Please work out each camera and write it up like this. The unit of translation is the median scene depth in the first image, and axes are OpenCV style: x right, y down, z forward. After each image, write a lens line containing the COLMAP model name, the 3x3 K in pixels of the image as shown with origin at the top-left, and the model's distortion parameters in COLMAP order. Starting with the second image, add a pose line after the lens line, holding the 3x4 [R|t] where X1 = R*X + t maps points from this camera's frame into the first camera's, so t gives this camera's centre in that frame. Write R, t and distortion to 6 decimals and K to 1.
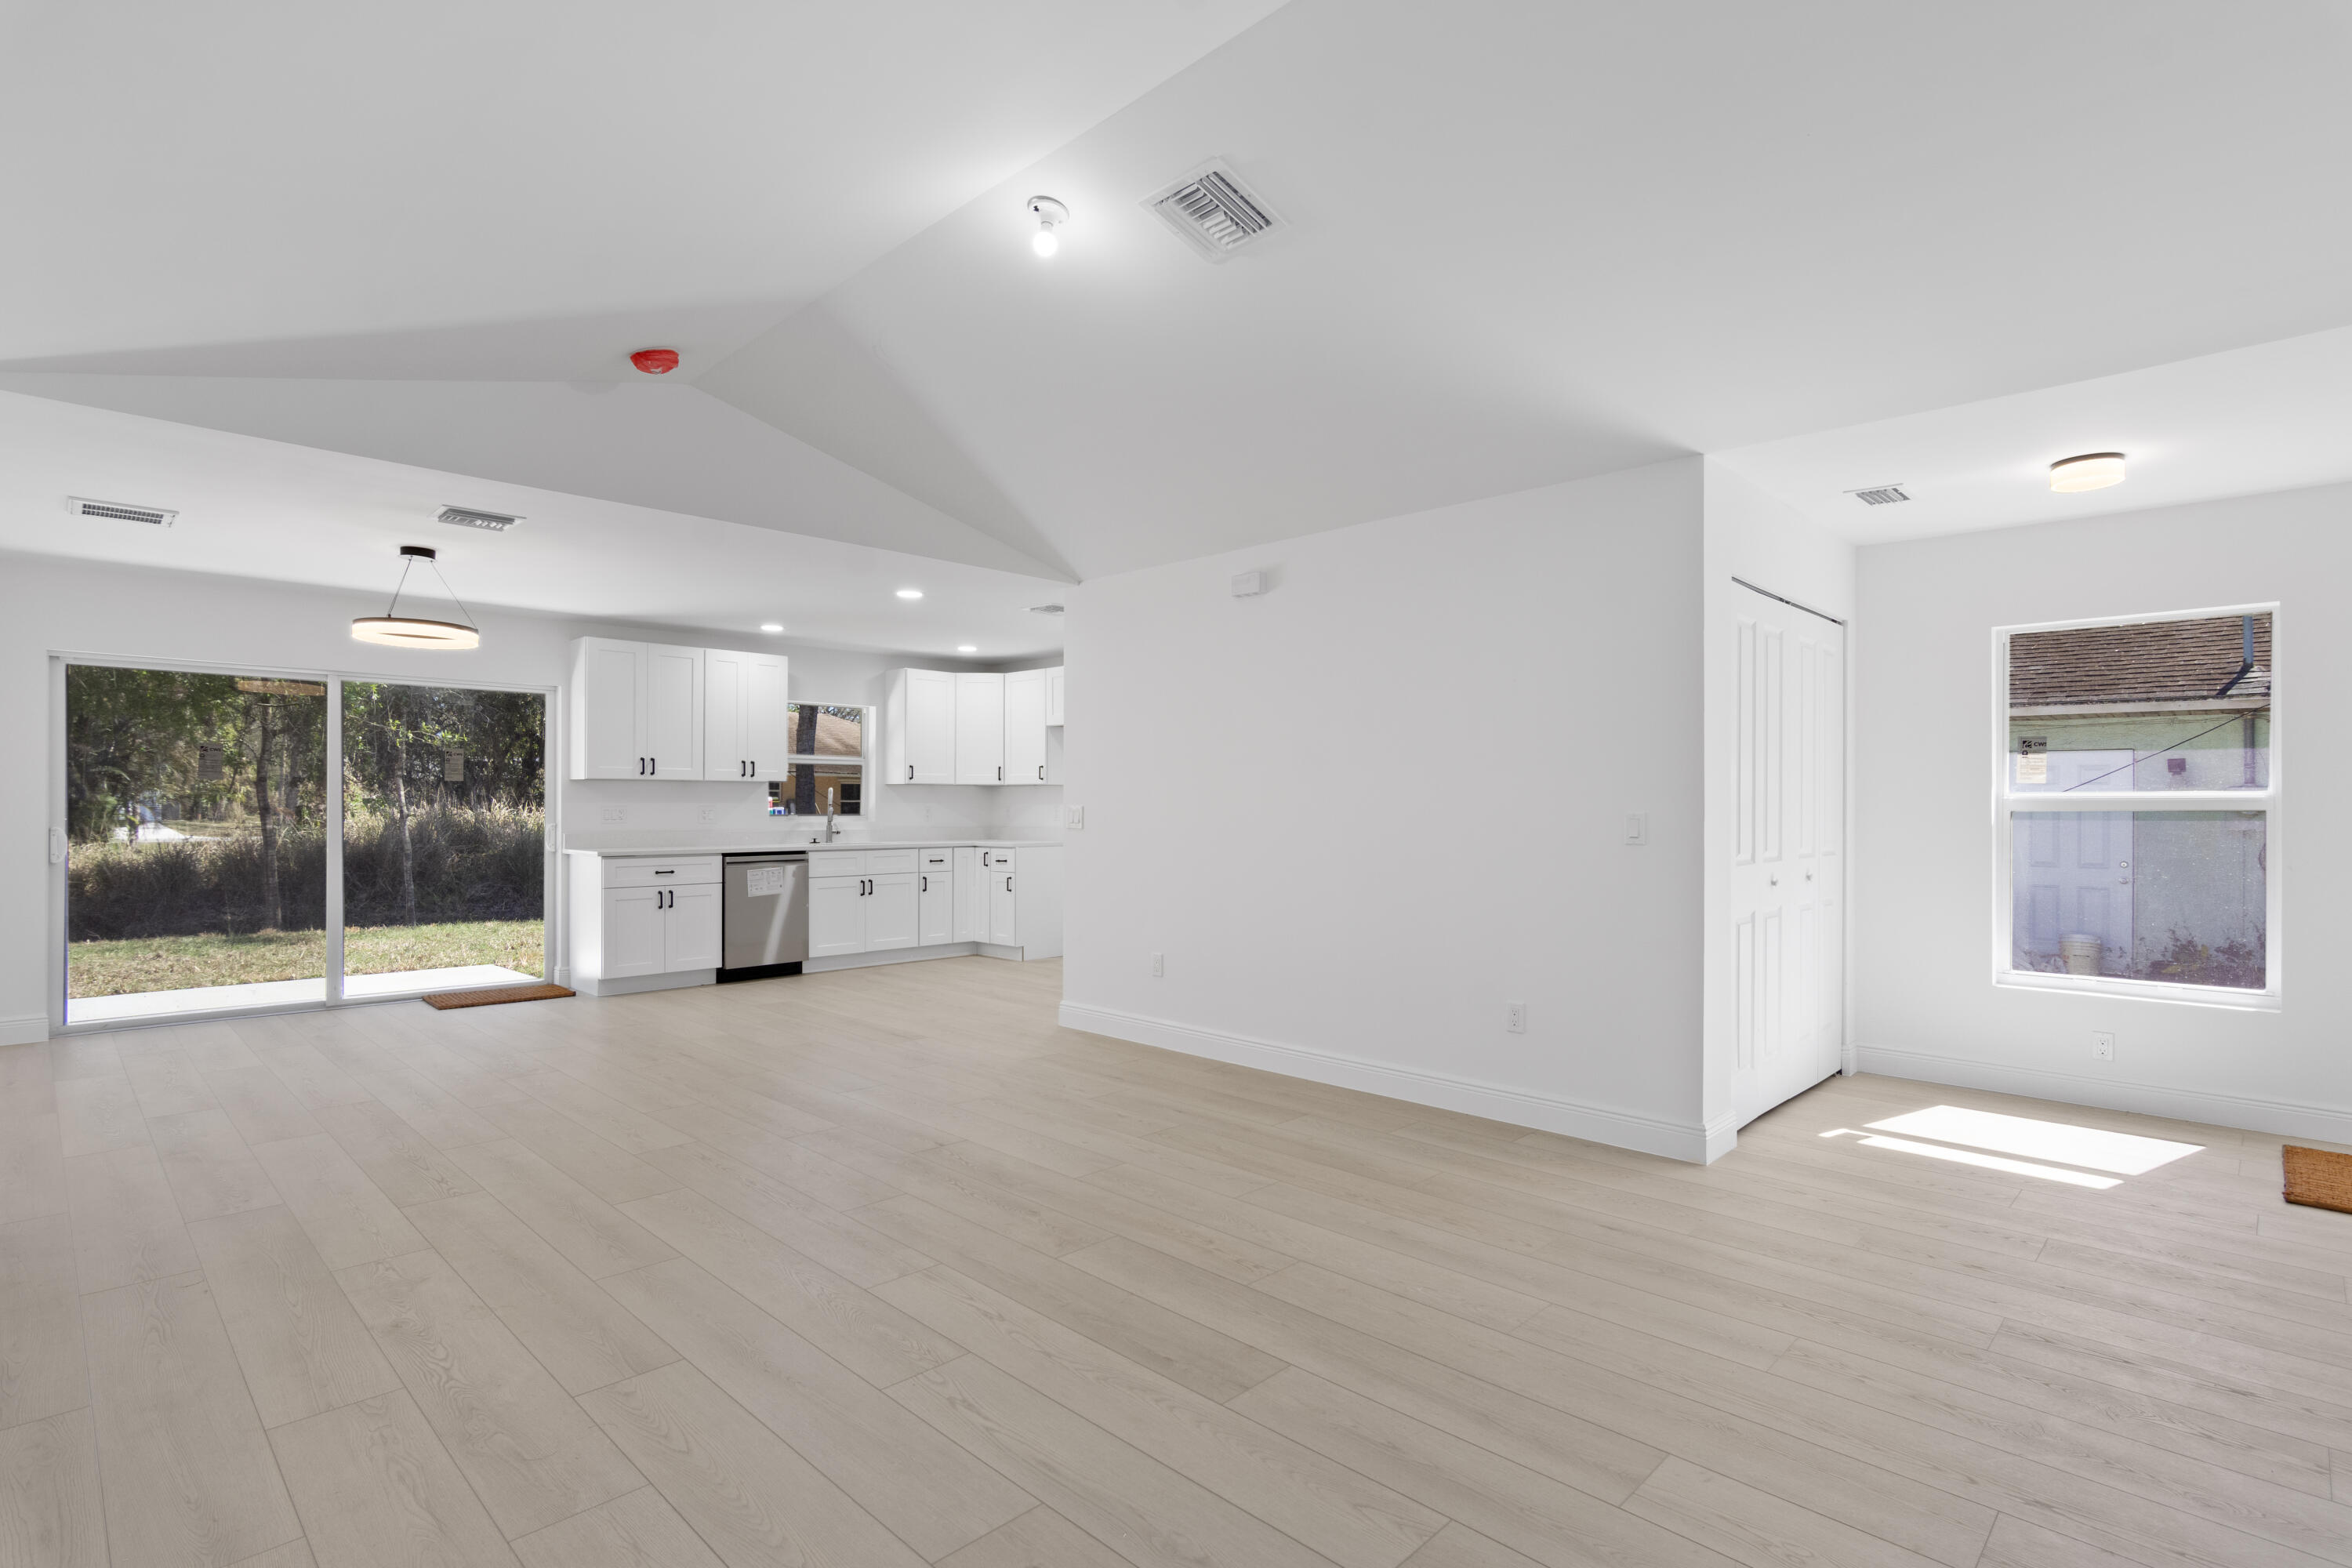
lens RADIAL K [[1135.8, 0, 1169.4], [0, 1135.8, 801.5], [0, 0, 1]] dist [-0.000208, 0.001196]
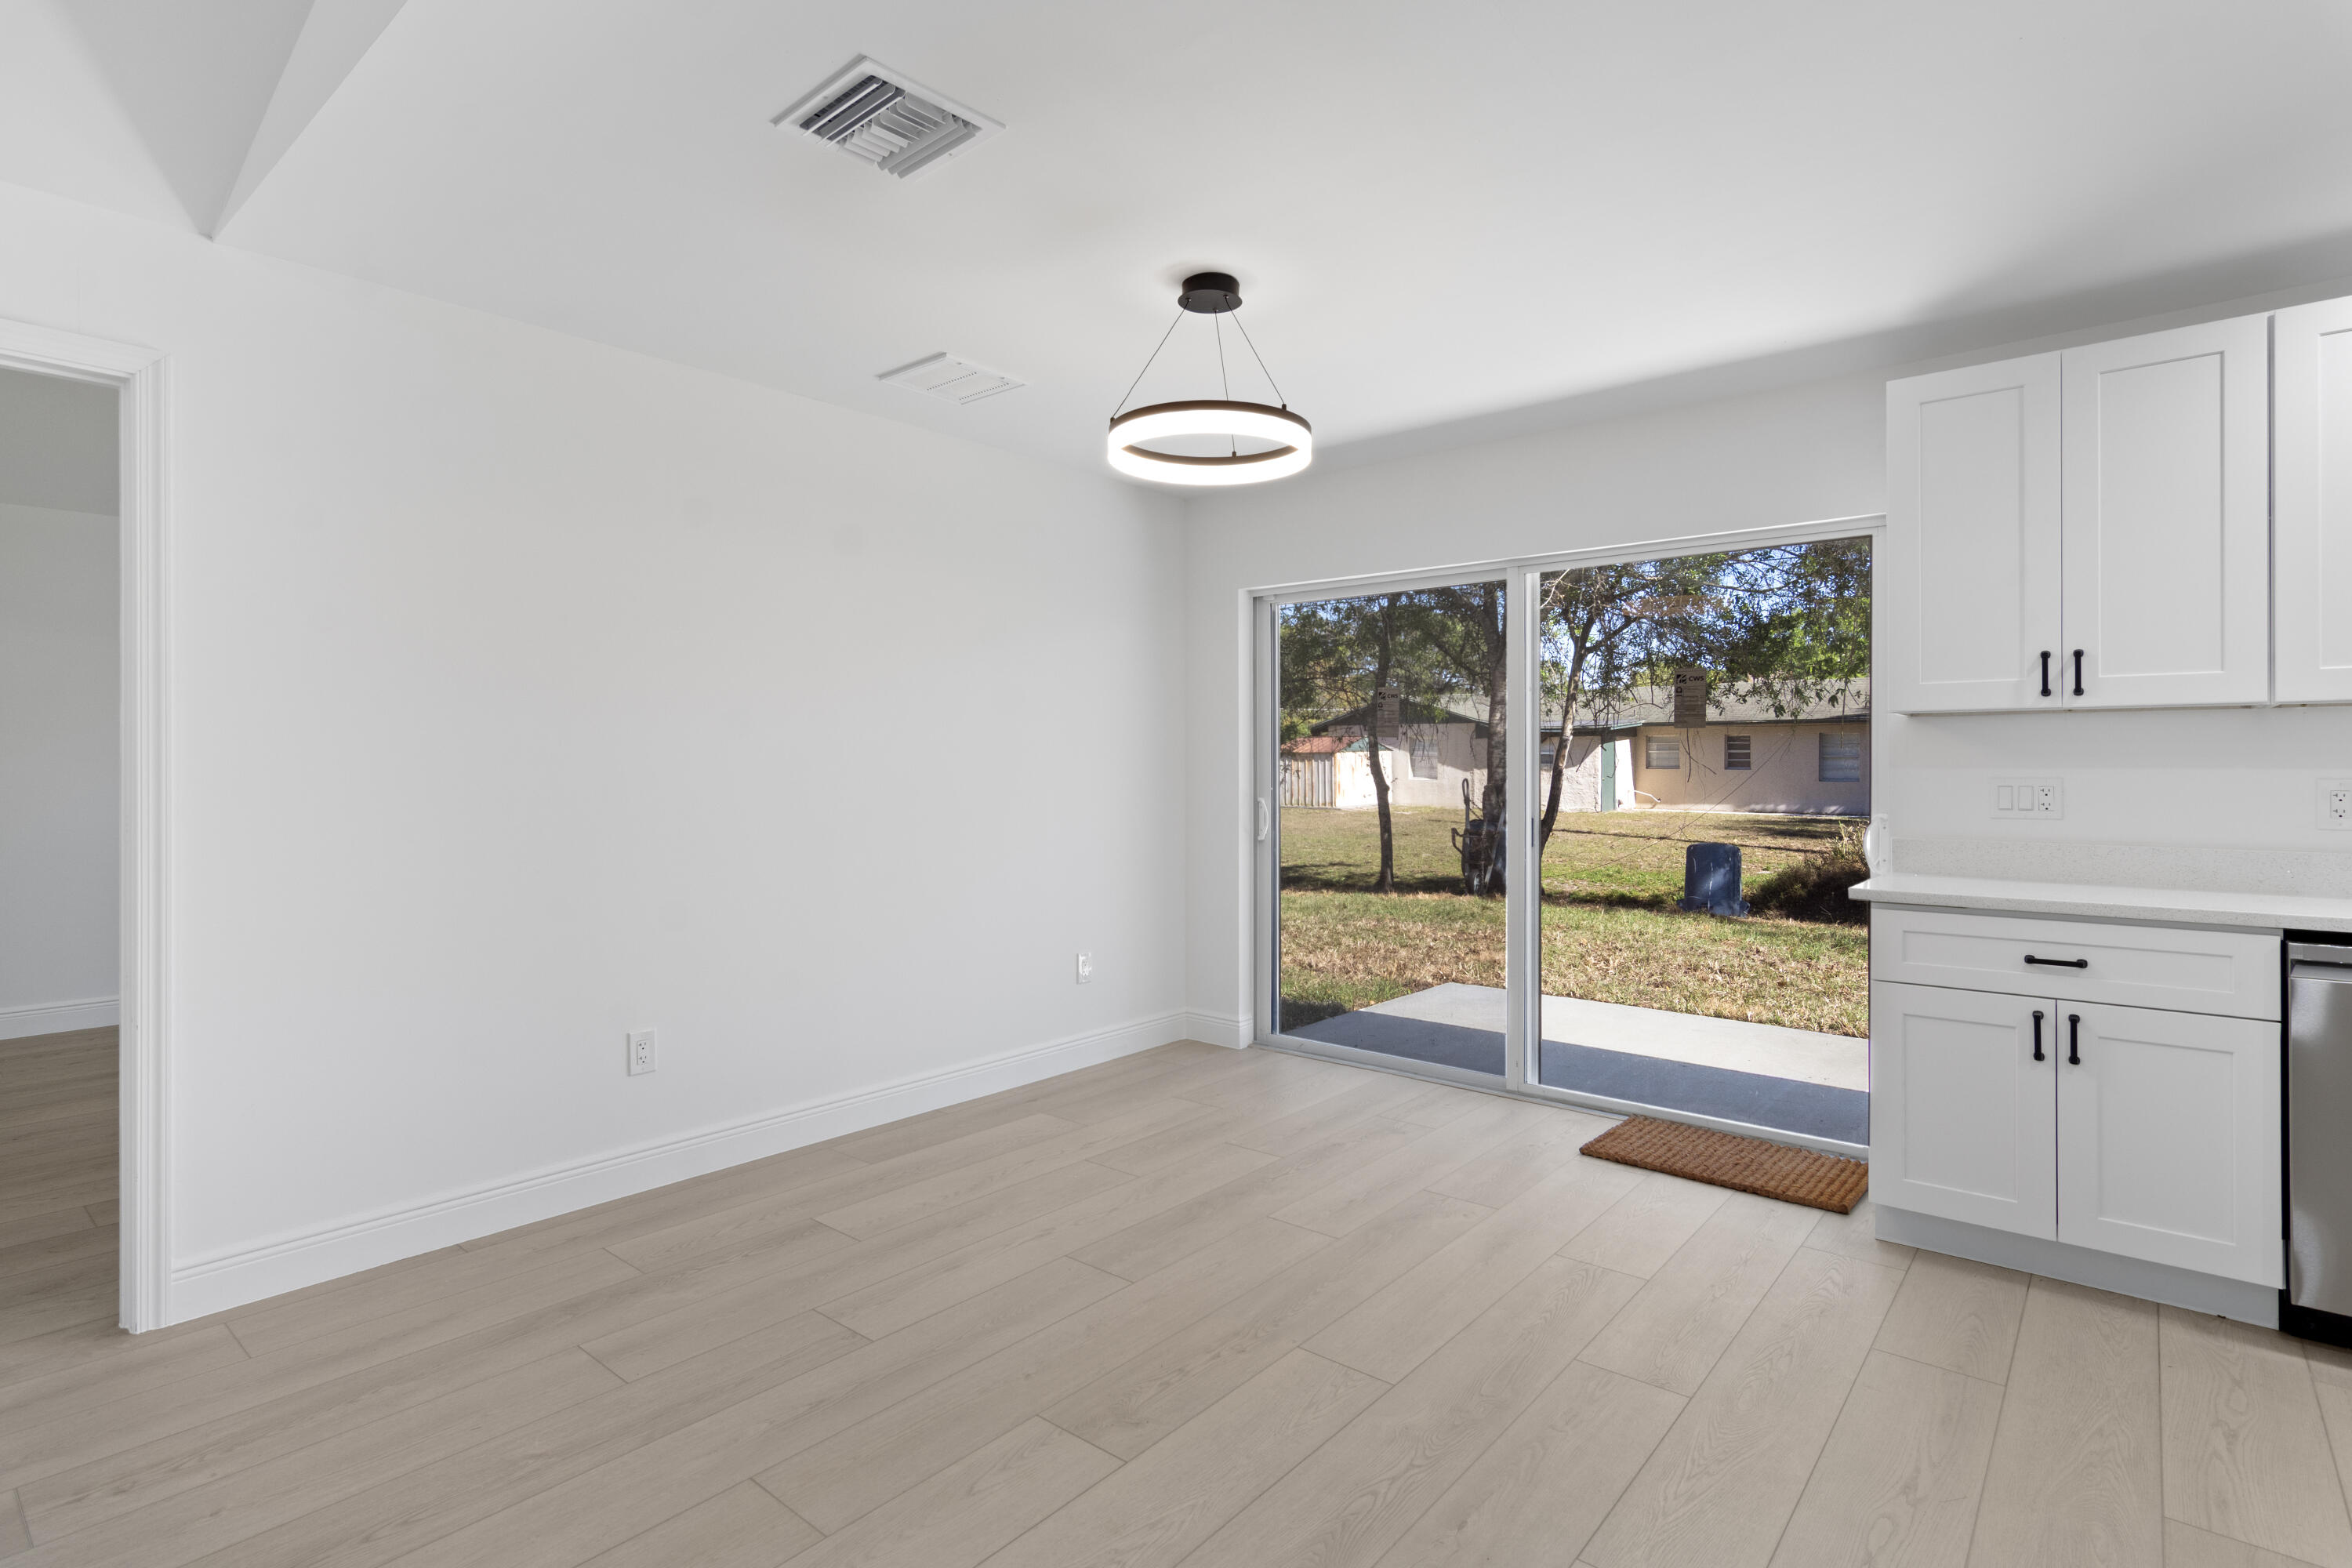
lens RADIAL K [[1154.4, 0, 1162.8], [0, 1154.4, 758.4], [0, 0, 1]] dist [-0.001286, -0.000138]
pose [[0.074465, -0.009603, -0.997177, -0.092013], [0.002123, 0.999953, -0.009471, 0.000619], [0.997221, -0.001412, 0.074482, 0.635883]]
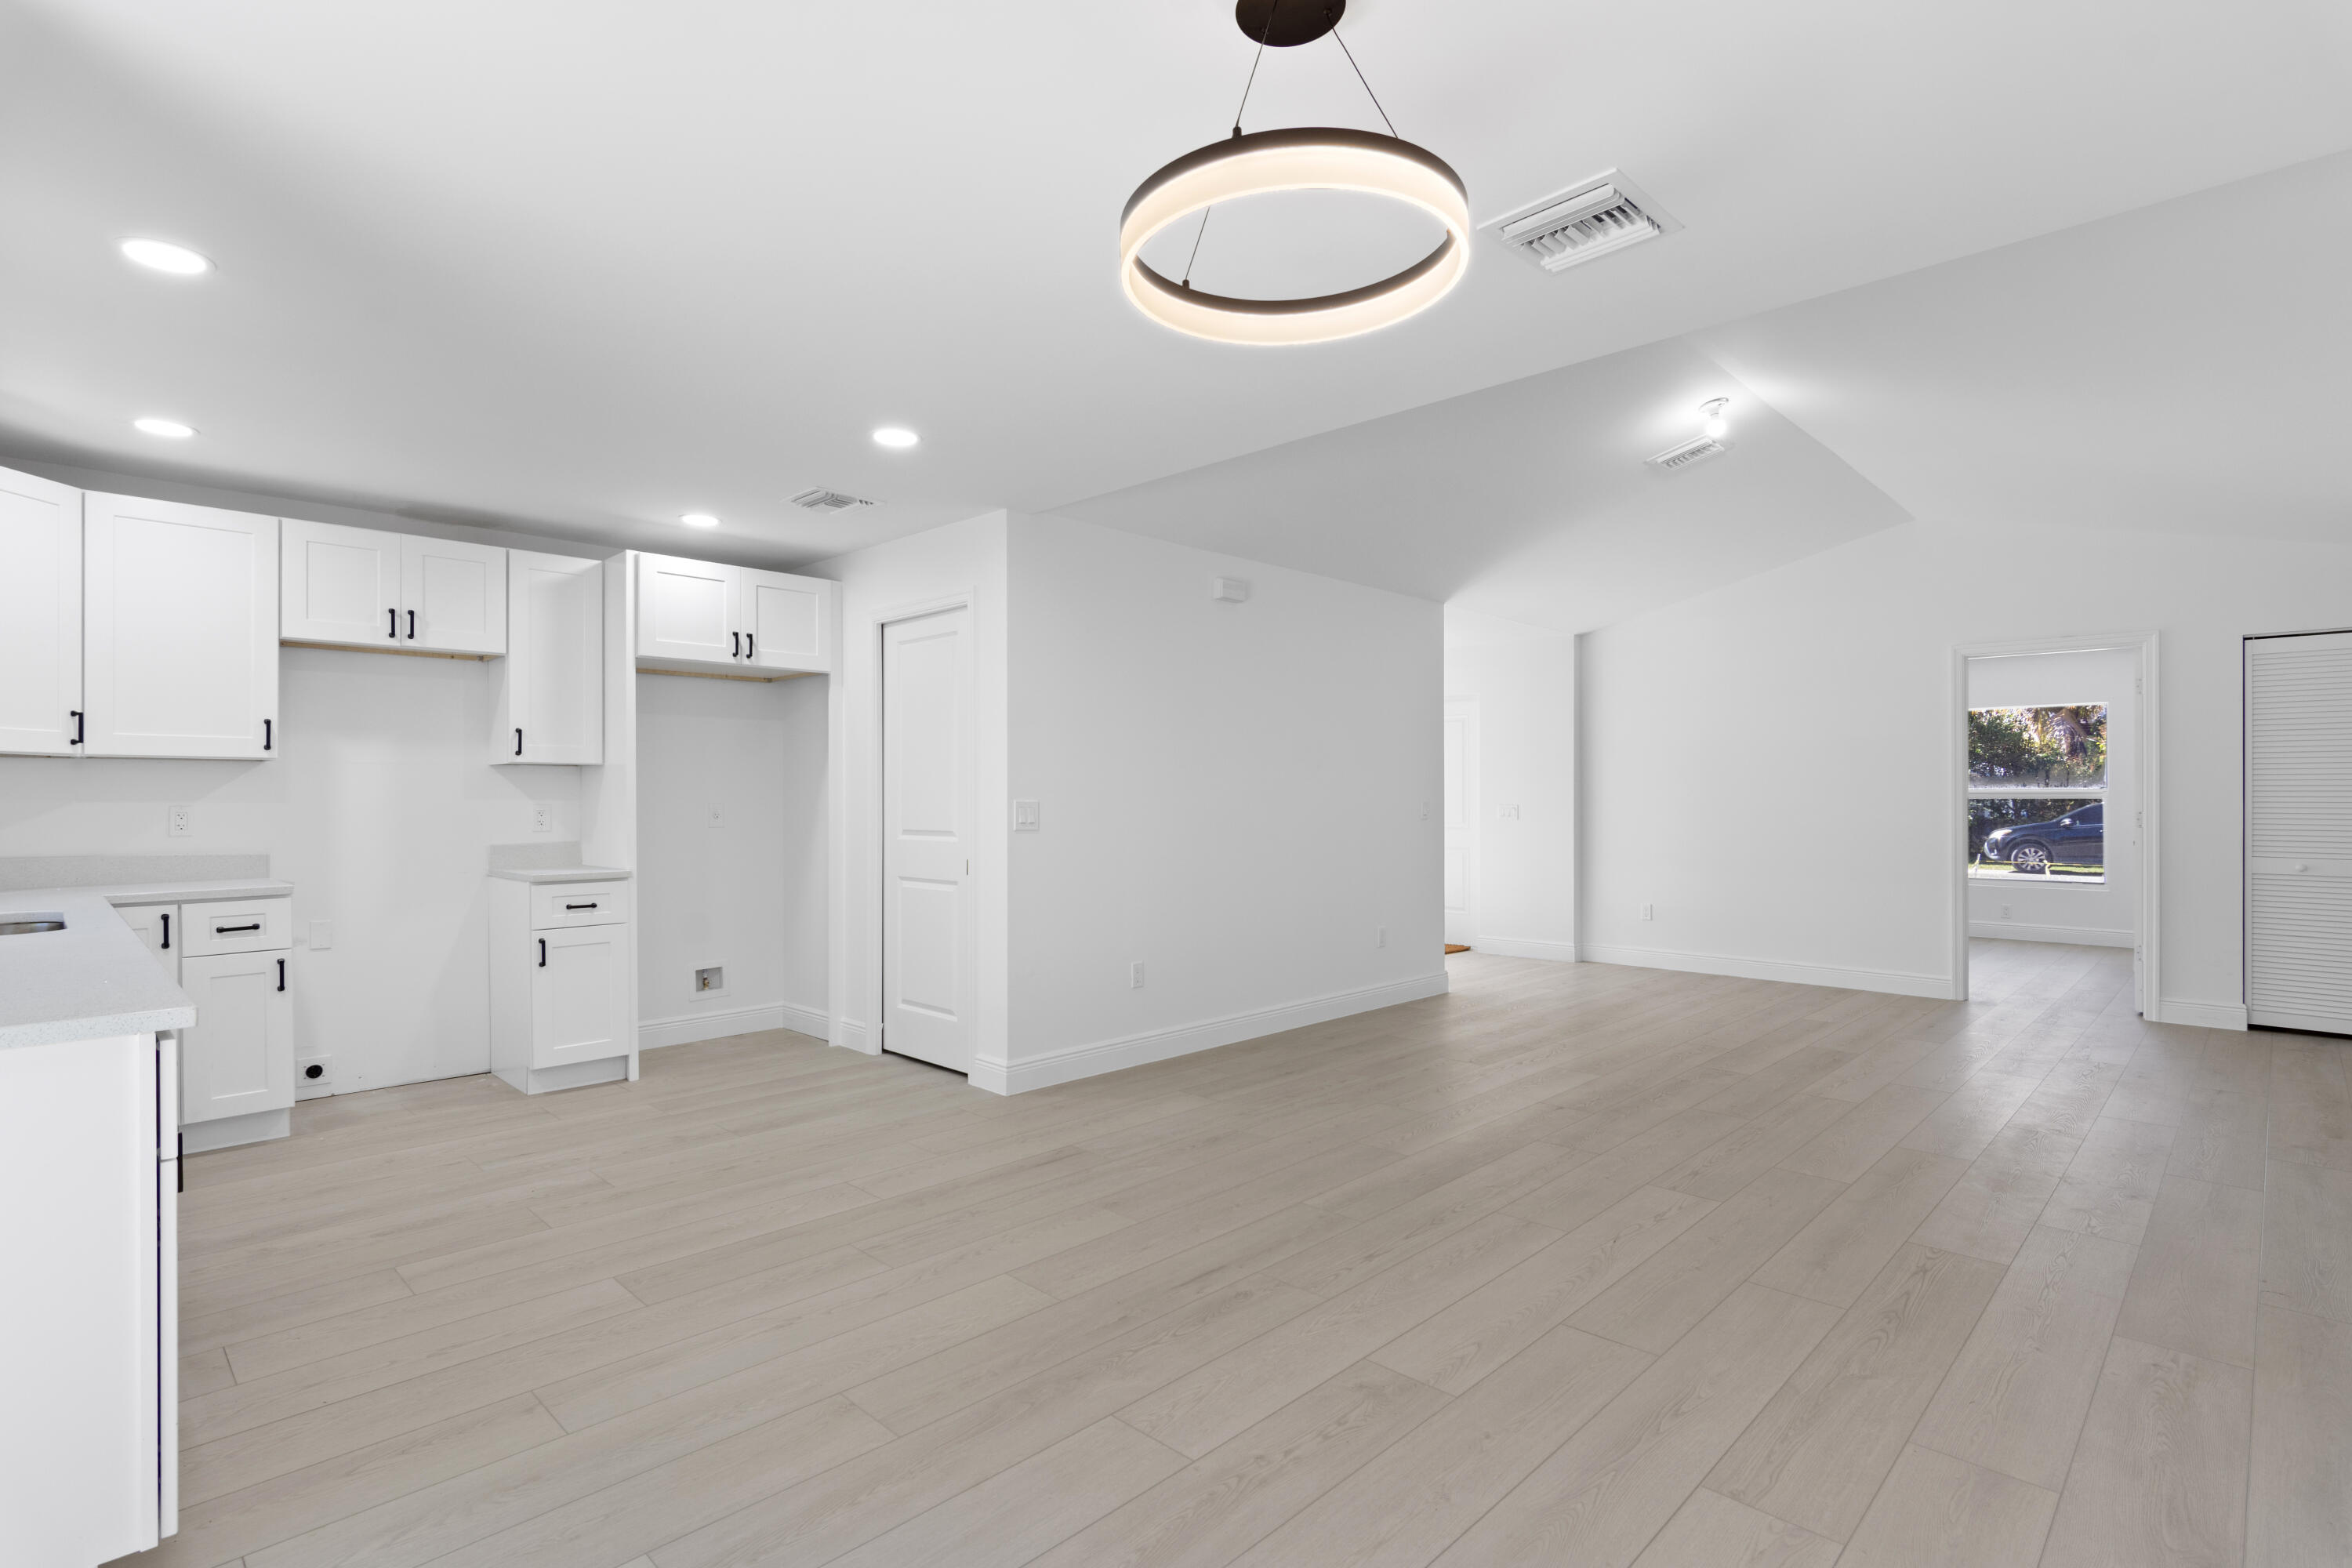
lens RADIAL K [[1130.4, 0, 1176.0], [0, 1130.4, 784.0], [0, 0, 1]] dist [0.001377, 0.001327]
pose [[-0.004165, 0.007528, 0.999963, -0.657977], [0.000222, 0.999972, -0.007527, -0.001179], [-0.999991, 0.000190, -0.004167, 0.699284]]
